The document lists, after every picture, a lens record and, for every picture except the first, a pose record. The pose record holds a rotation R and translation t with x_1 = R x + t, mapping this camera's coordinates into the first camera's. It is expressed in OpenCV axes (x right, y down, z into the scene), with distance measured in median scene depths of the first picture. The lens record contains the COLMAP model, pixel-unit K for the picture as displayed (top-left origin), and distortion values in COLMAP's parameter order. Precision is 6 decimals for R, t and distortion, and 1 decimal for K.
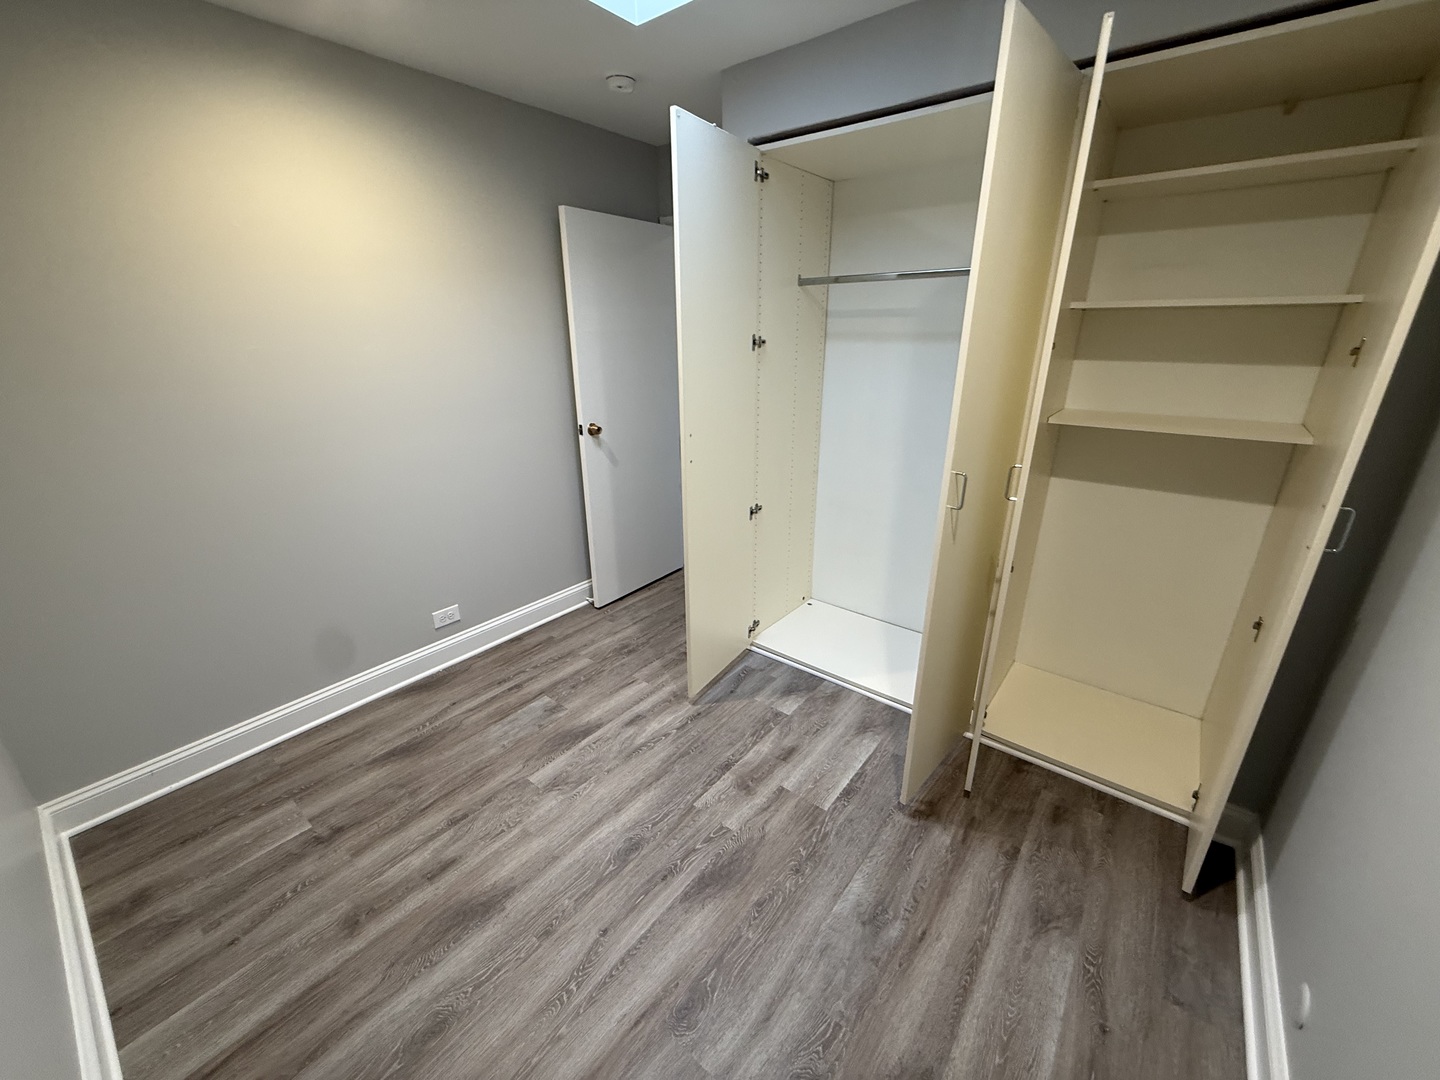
lens RADIAL K [[576.5, 0, 716.3], [0, 576.5, 538.8], [0, 0, 1]] dist [0.000390, -0.000338]
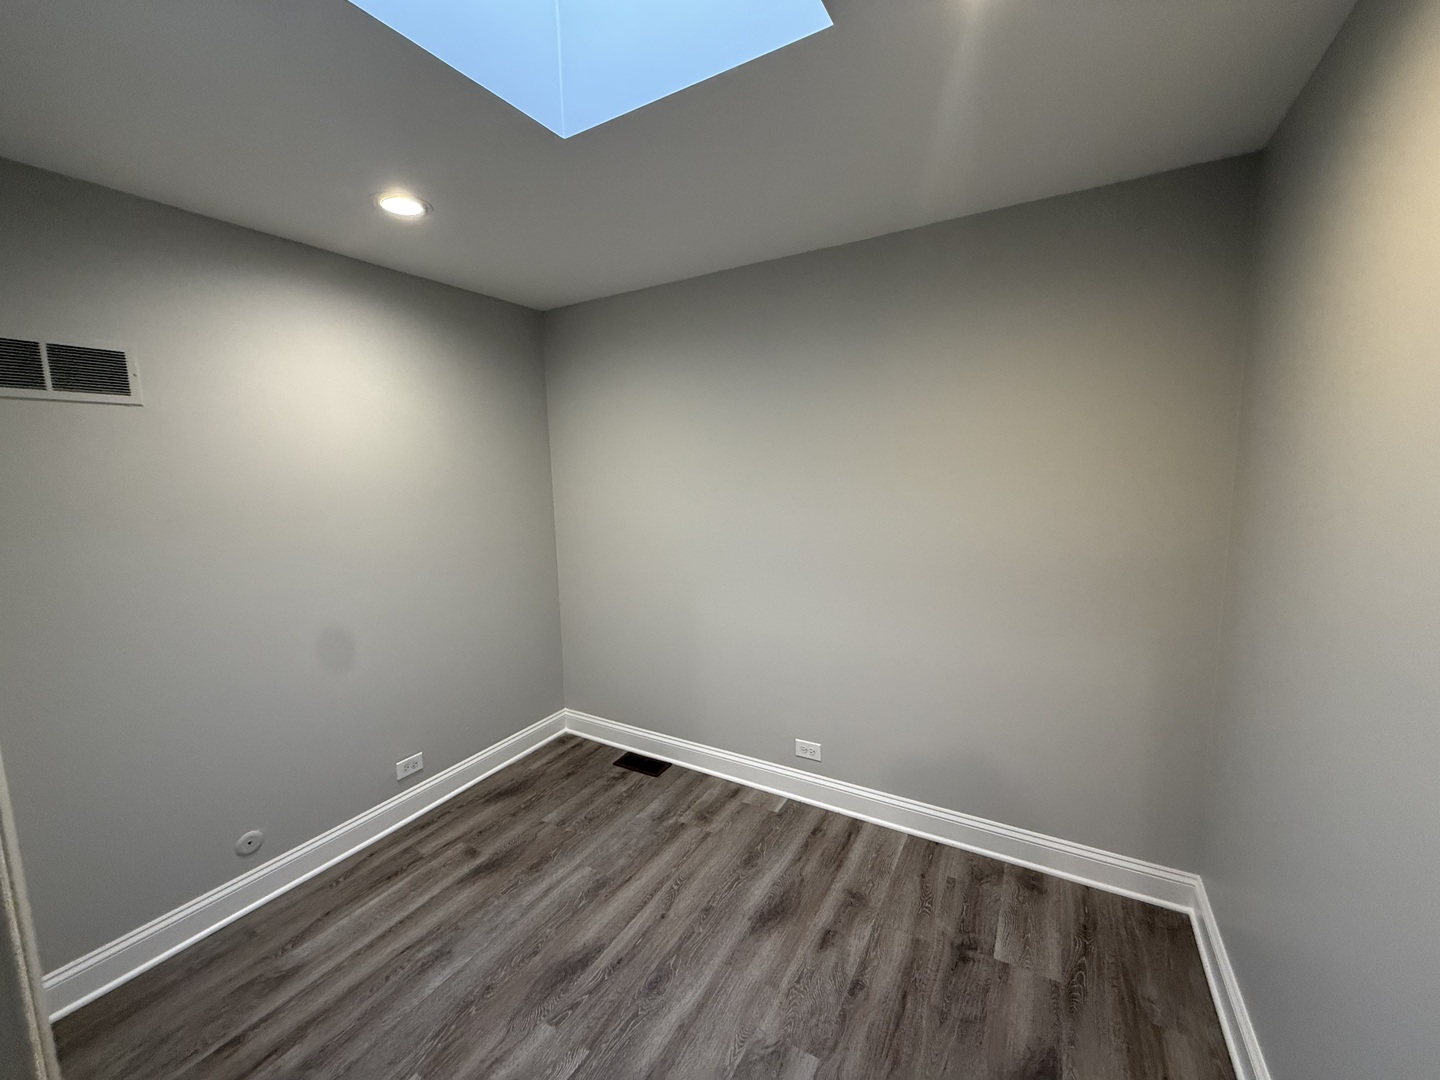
lens RADIAL K [[576.5, 0, 716.3], [0, 576.5, 538.8], [0, 0, 1]] dist [0.000390, -0.000338]
pose [[-0.989295, 0.046895, -0.138190, -0.158026], [-0.020969, 0.891449, 0.452635, -0.614156], [0.144415, 0.450687, -0.880923, 1.631249]]
